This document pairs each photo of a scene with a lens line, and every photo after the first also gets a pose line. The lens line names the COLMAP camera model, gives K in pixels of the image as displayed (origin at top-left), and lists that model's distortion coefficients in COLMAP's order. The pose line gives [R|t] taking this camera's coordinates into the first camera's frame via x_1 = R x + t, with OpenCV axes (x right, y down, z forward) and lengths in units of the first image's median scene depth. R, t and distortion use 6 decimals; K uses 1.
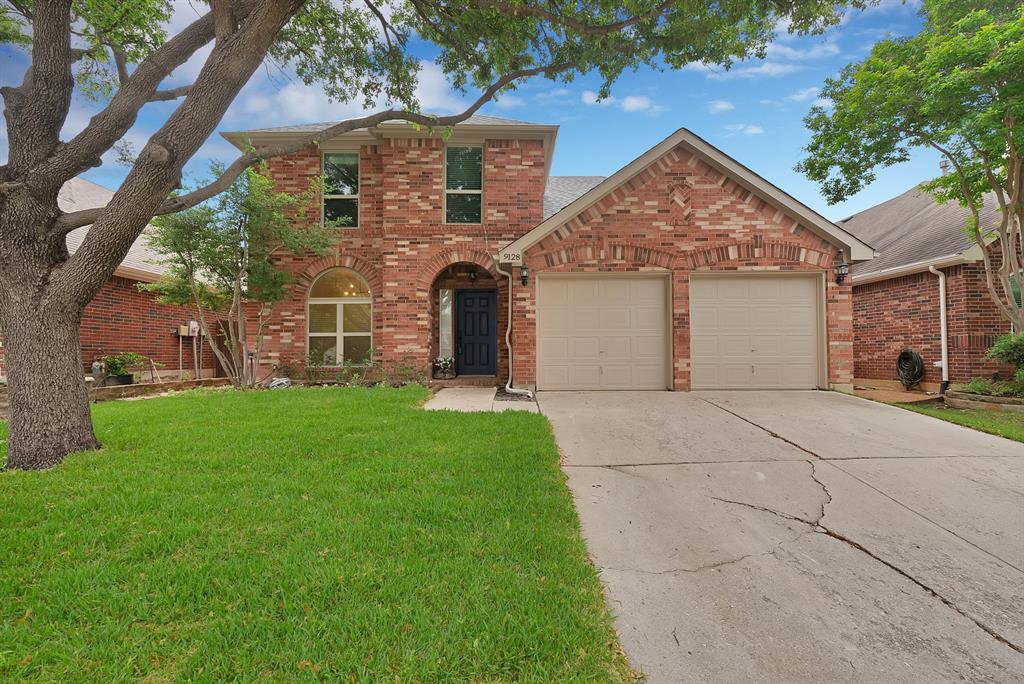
lens RADIAL K [[449.7, 0, 512.0], [0, 449.7, 342.0], [0, 0, 1]] dist [0.008816, 0.000033]
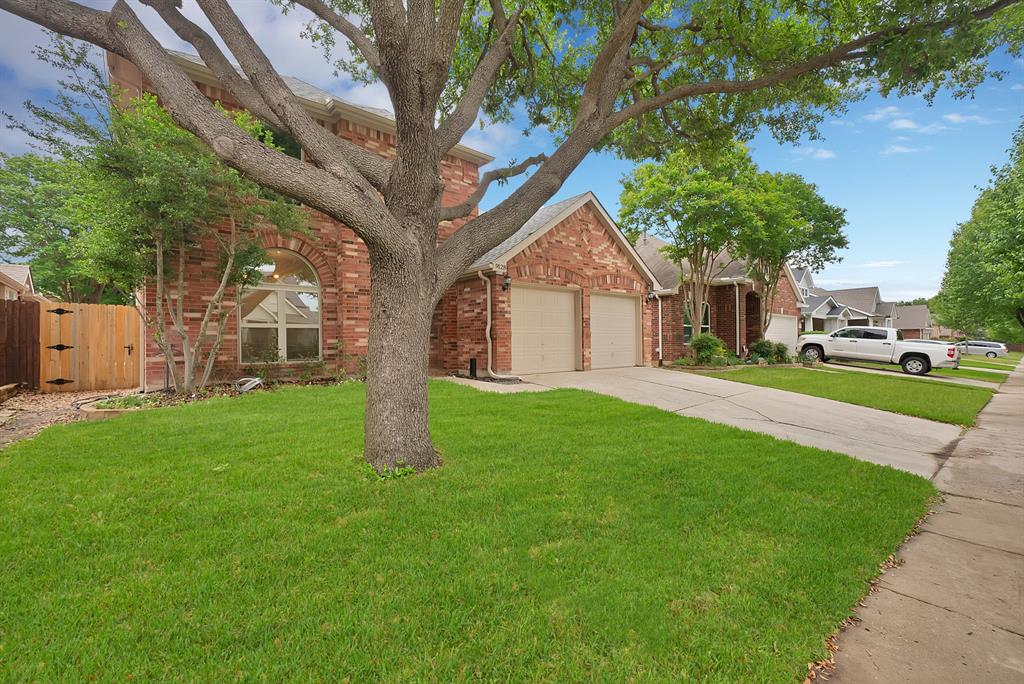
lens RADIAL K [[449.7, 0, 512.0], [0, 449.7, 342.0], [0, 0, 1]] dist [0.008816, 0.000033]
pose [[0.754745, -0.002436, 0.656014, -0.759853], [-0.011476, 0.999791, 0.016915, -0.006659], [-0.655918, -0.020295, 0.754559, 0.054579]]
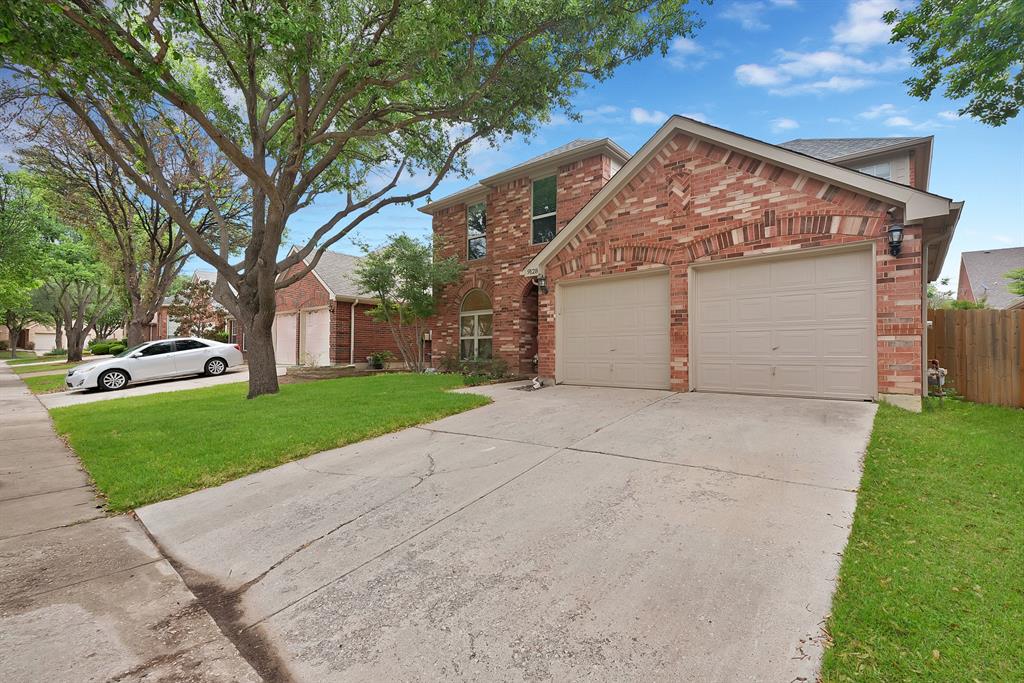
lens RADIAL K [[449.7, 0, 512.0], [0, 449.7, 341.5], [0, 0, 1]] dist [0.008816, 0.000033]
pose [[0.754833, -0.012816, -0.655791, 0.726277], [0.012852, 0.999906, -0.004748, 0.003279], [0.655791, -0.004844, 0.754927, 0.053865]]
